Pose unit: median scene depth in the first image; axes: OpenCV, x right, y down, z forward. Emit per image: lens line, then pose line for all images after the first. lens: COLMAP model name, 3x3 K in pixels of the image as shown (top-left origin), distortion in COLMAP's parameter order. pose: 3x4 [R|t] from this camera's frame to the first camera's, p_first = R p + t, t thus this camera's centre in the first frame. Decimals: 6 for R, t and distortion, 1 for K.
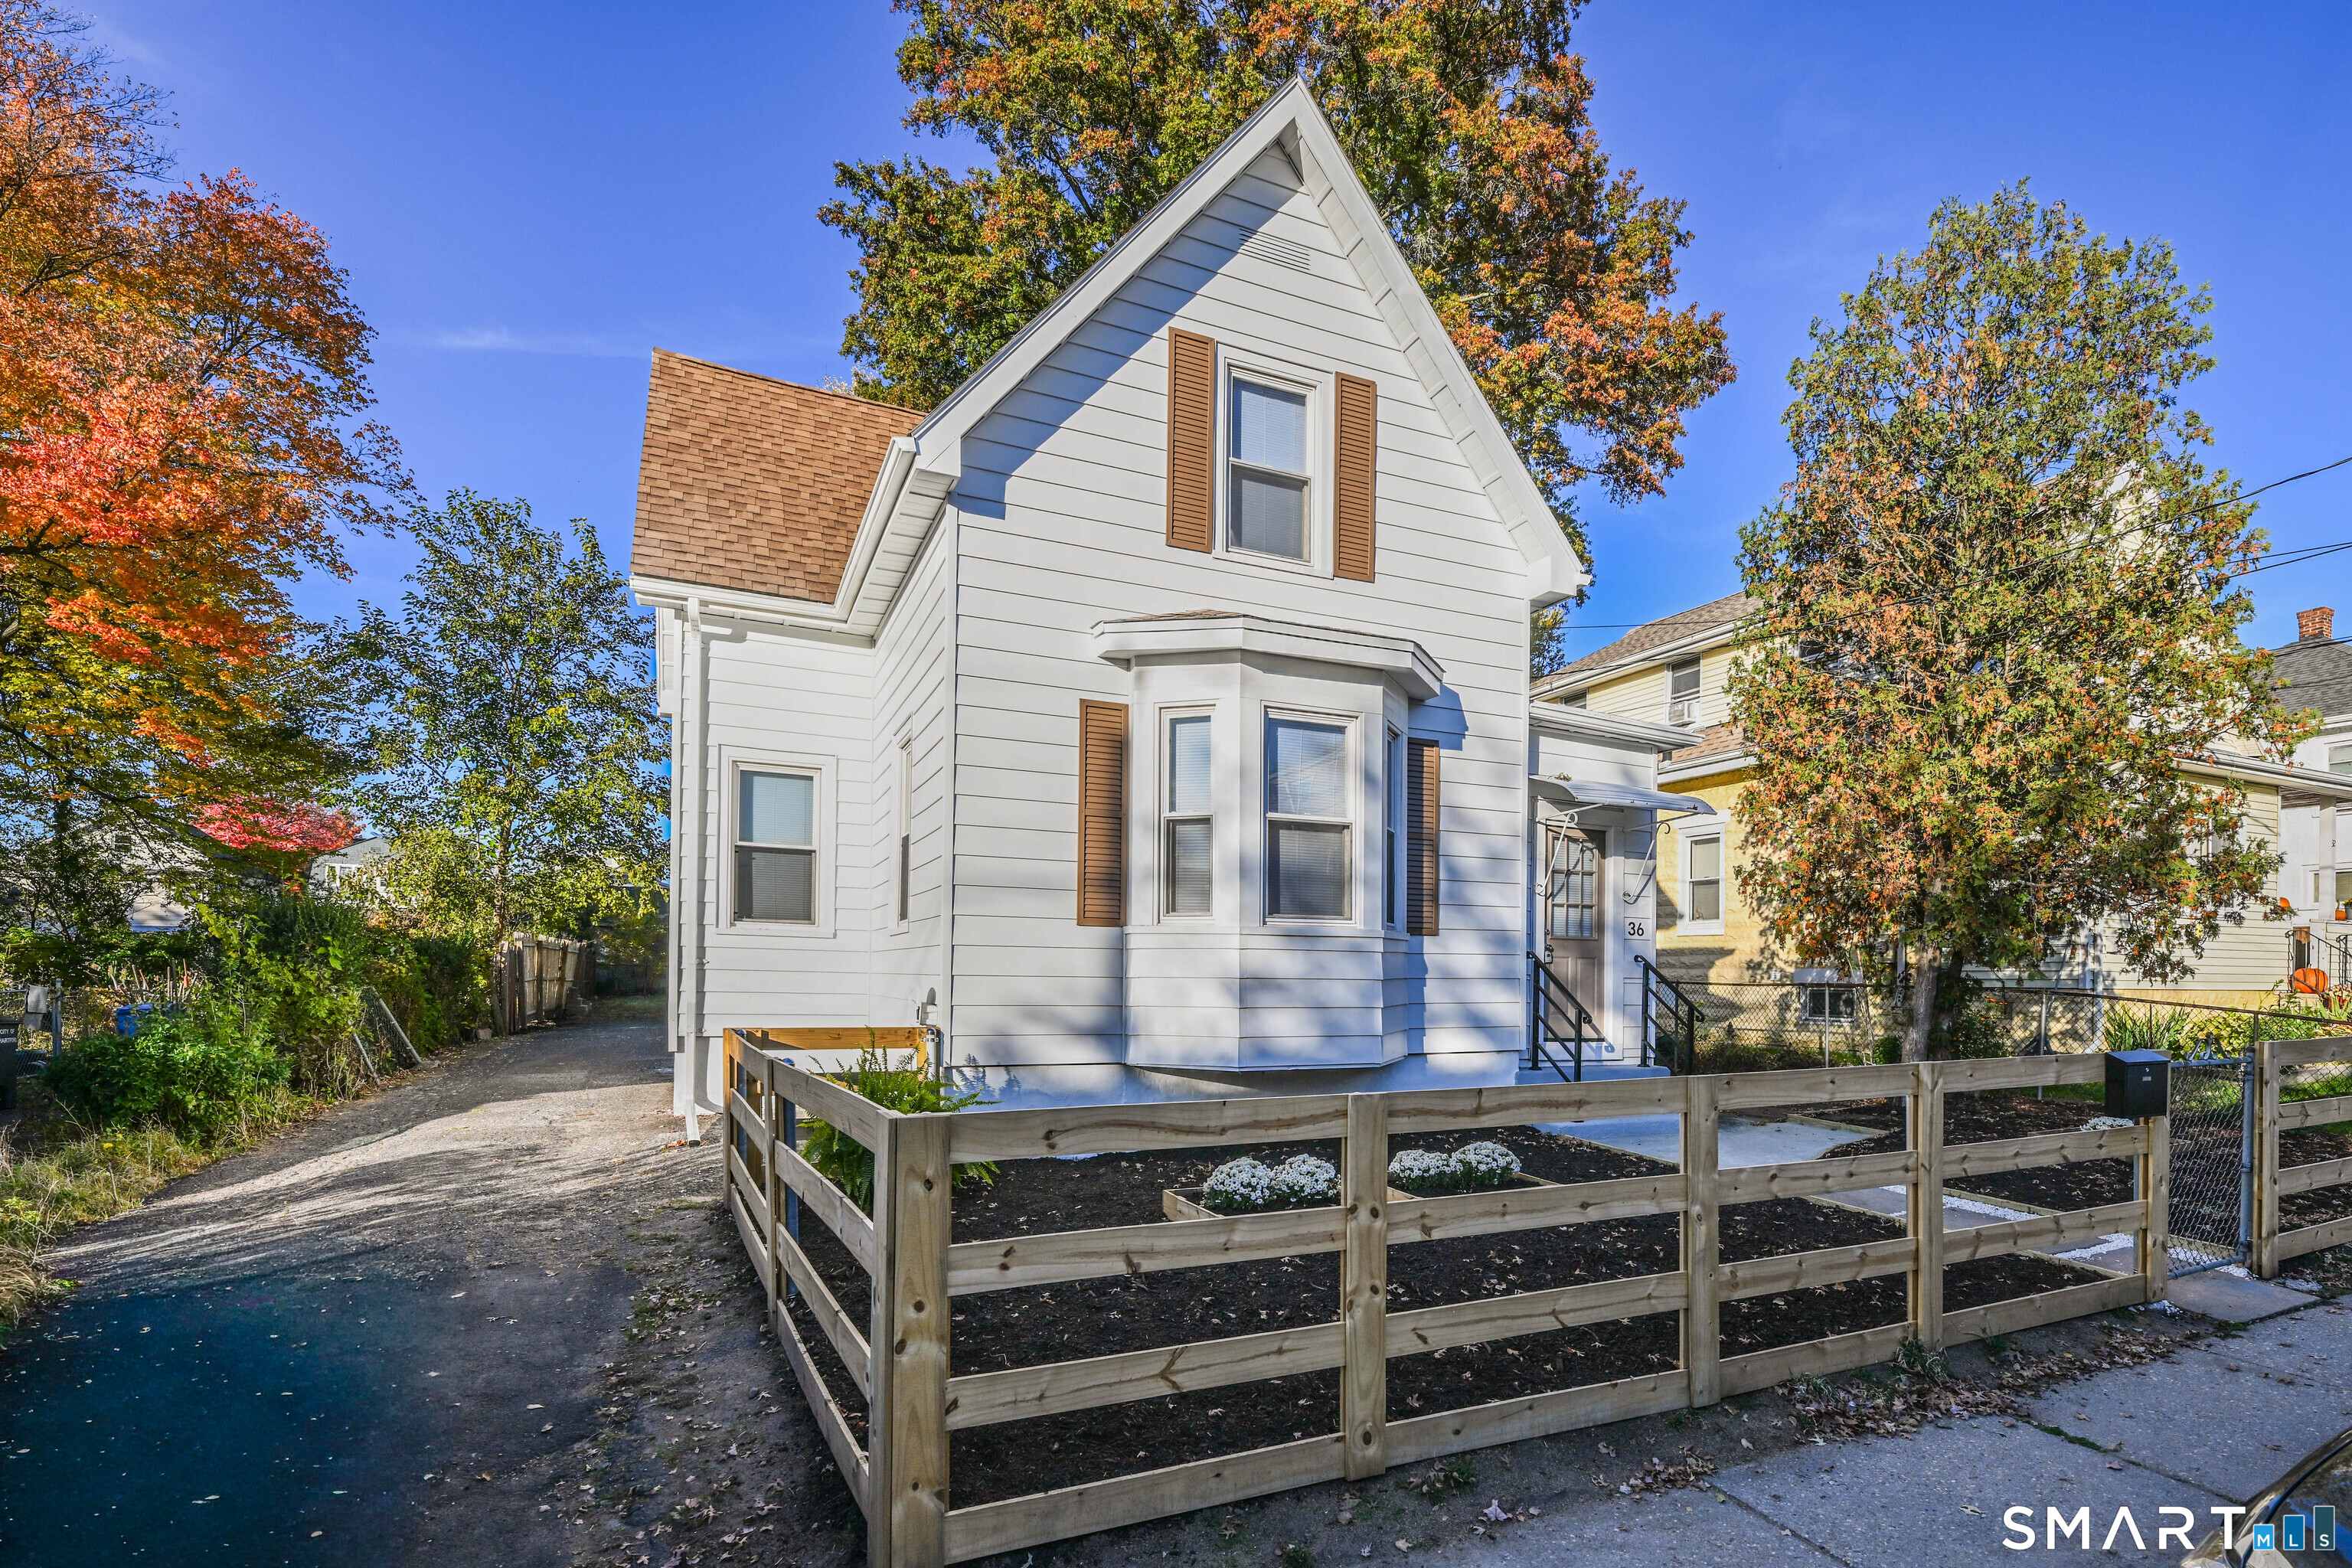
lens RADIAL K [[1172.9, 0, 1310.3], [0, 1172.9, 967.7], [0, 0, 1]] dist [-0.000176, 0.000716]
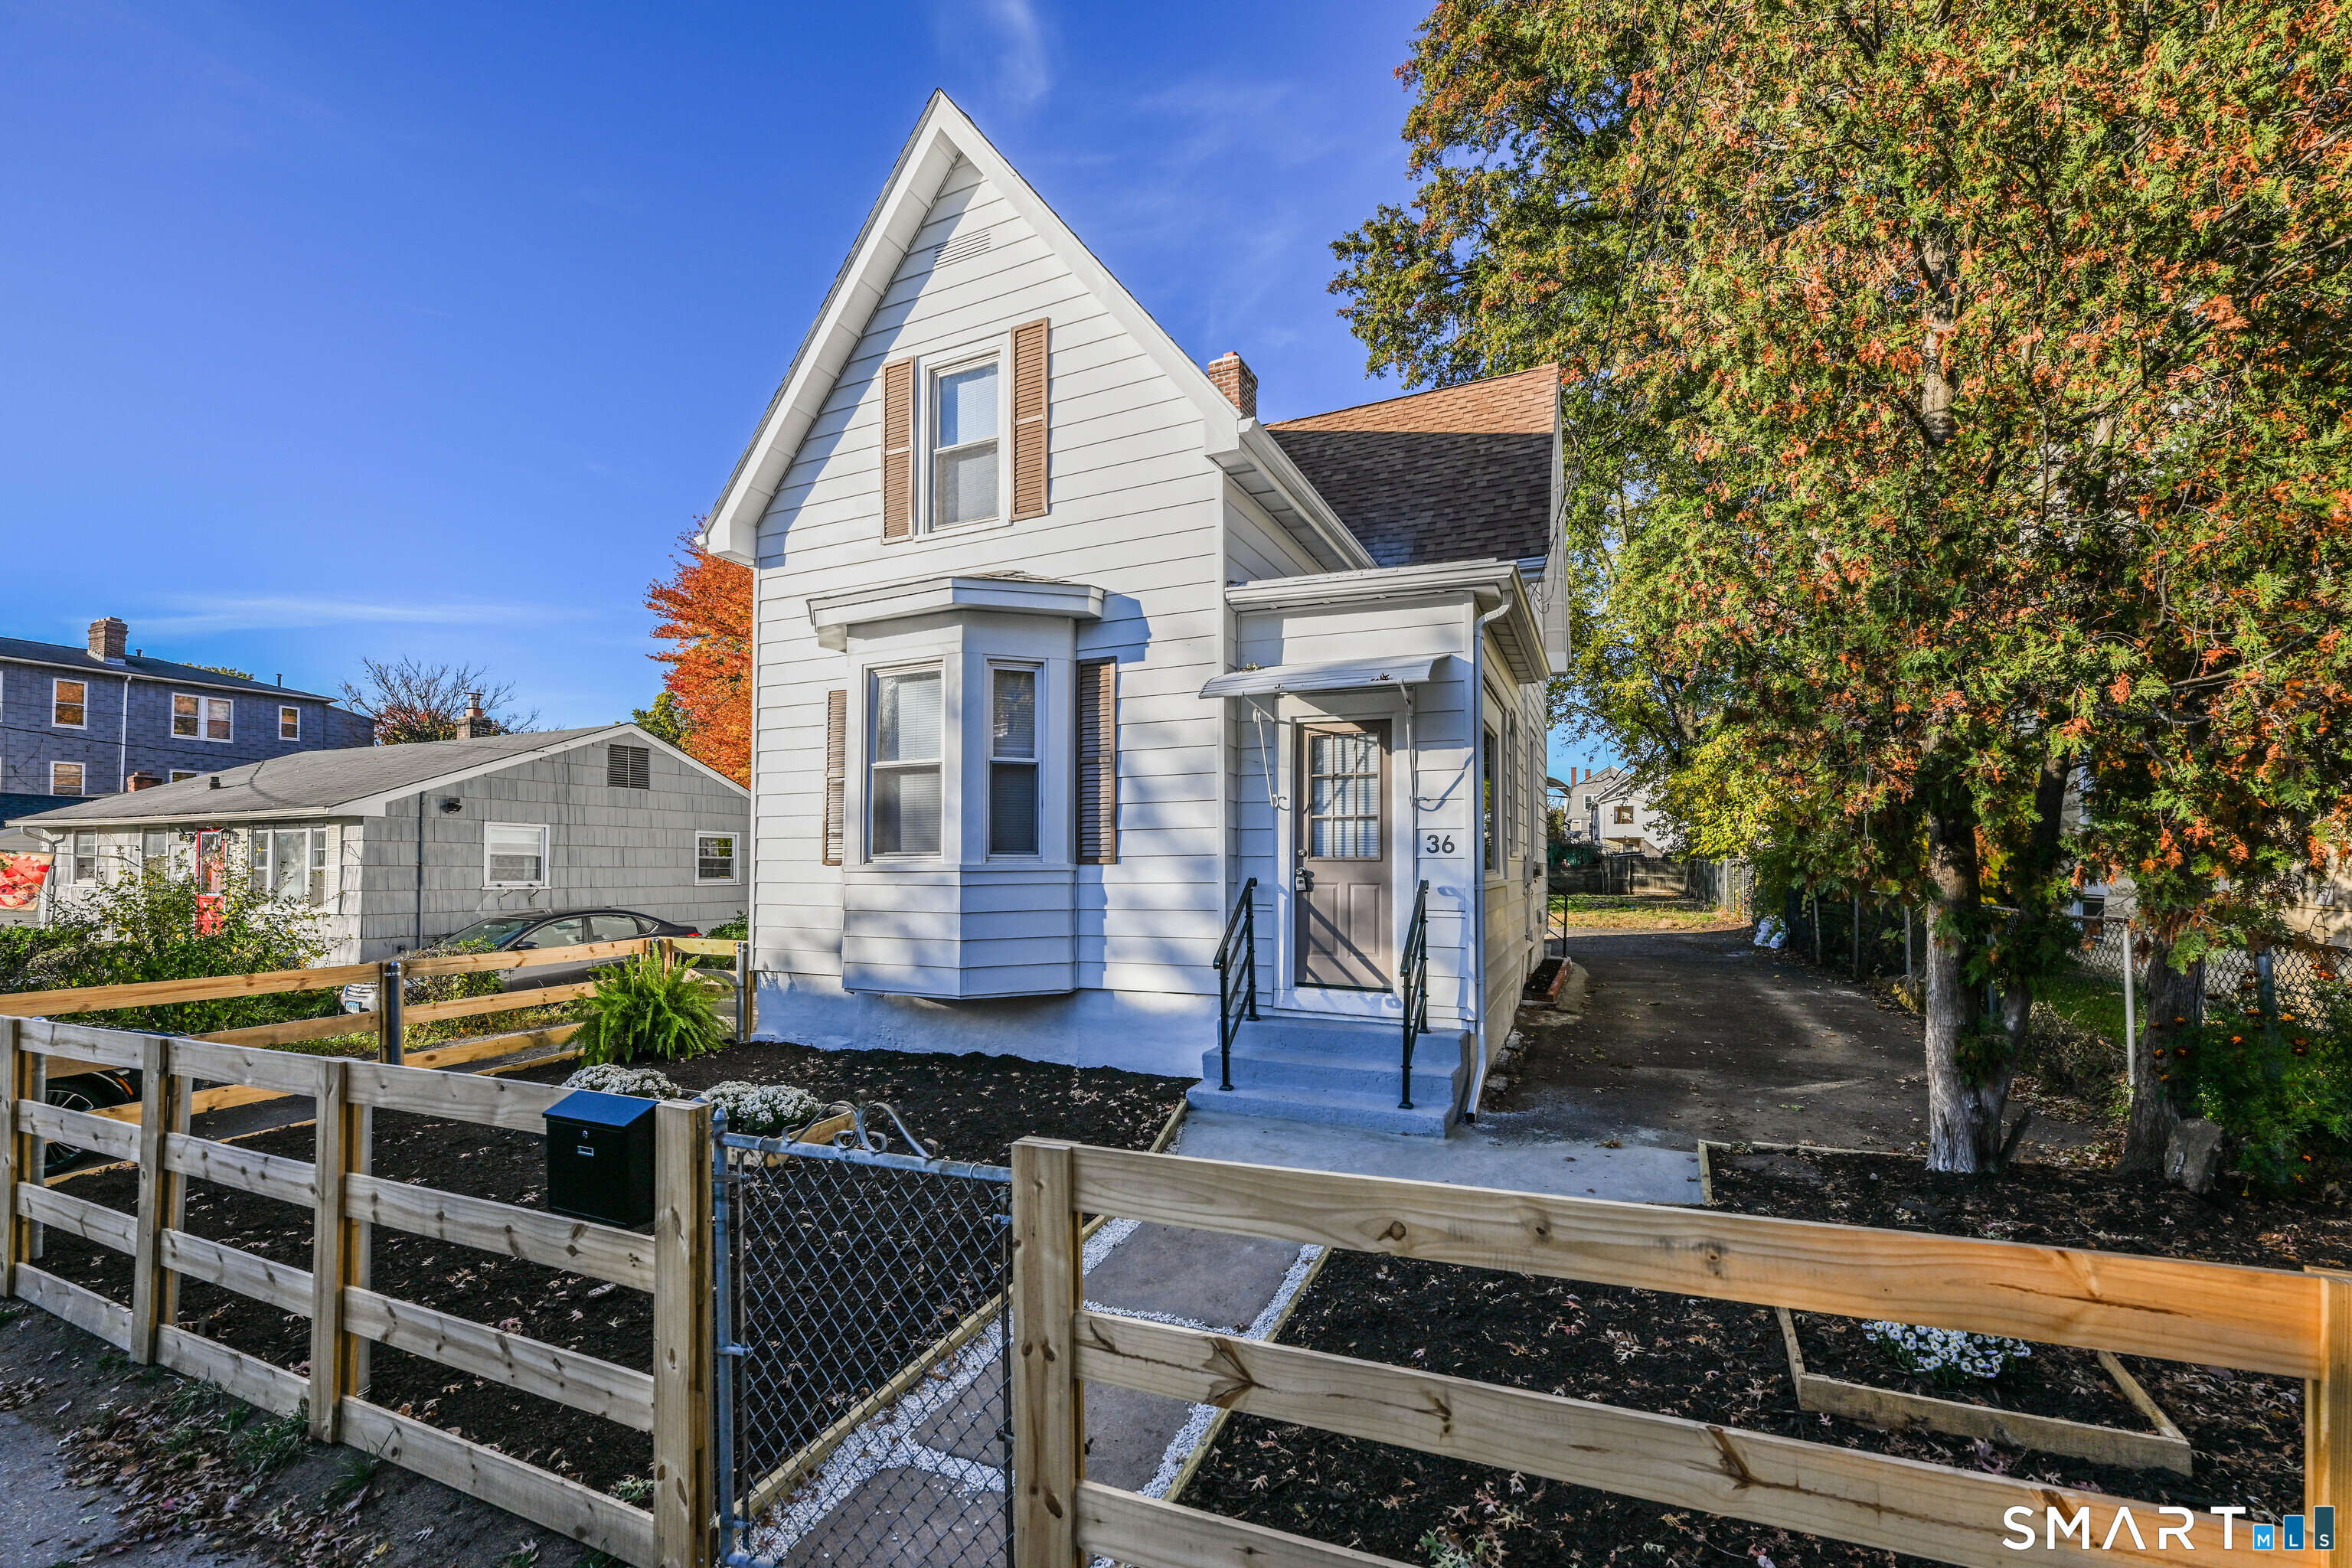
lens RADIAL K [[971.2, 0, 1180.8], [0, 971.2, 845.2], [0, 0, 1]] dist [0.001114, 0.000100]
pose [[0.624621, -0.034060, -0.780185, 0.830815], [0.013811, 0.999374, -0.032571, -0.017643], [0.780806, 0.009569, 0.624700, 0.621078]]
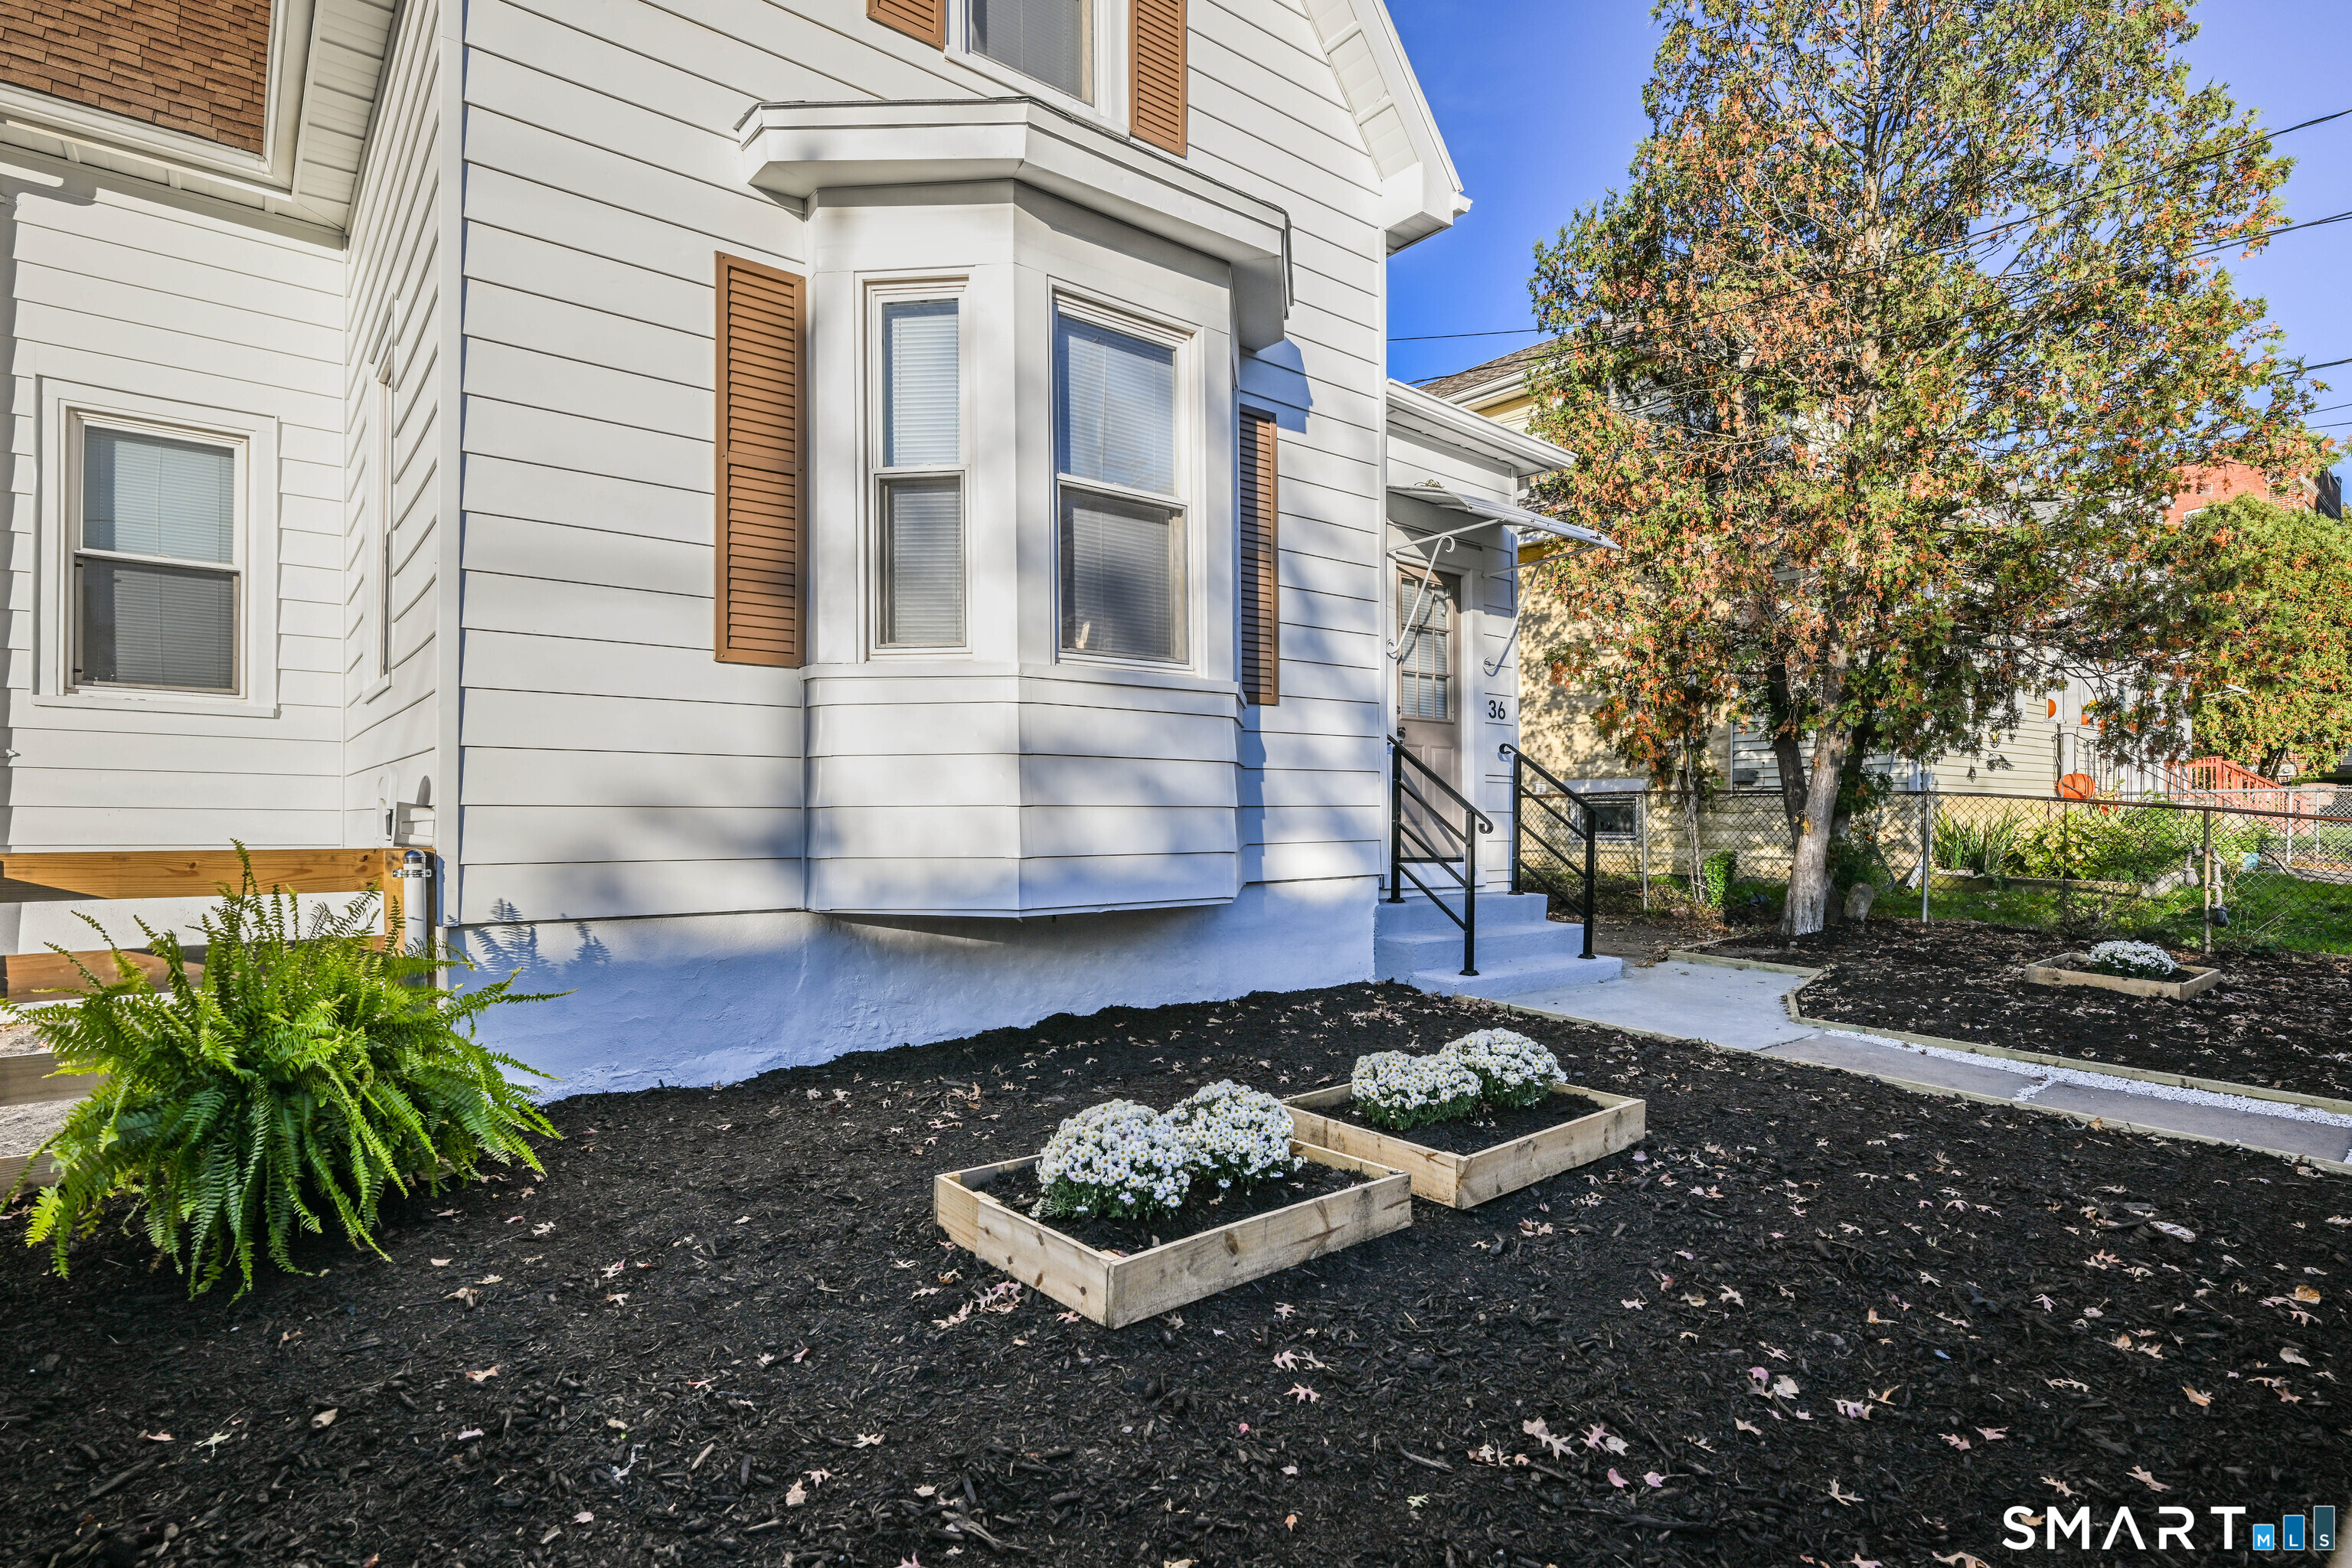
lens RADIAL K [[1164.7, 0, 1174.2], [0, 1164.7, 802.7], [0, 0, 1]] dist [-0.001110, -0.000226]
pose [[0.978343, -0.010789, 0.206709, -0.097800], [0.011492, 0.999932, -0.002203, 0.032912], [-0.206671, 0.004531, 0.978400, 0.404460]]
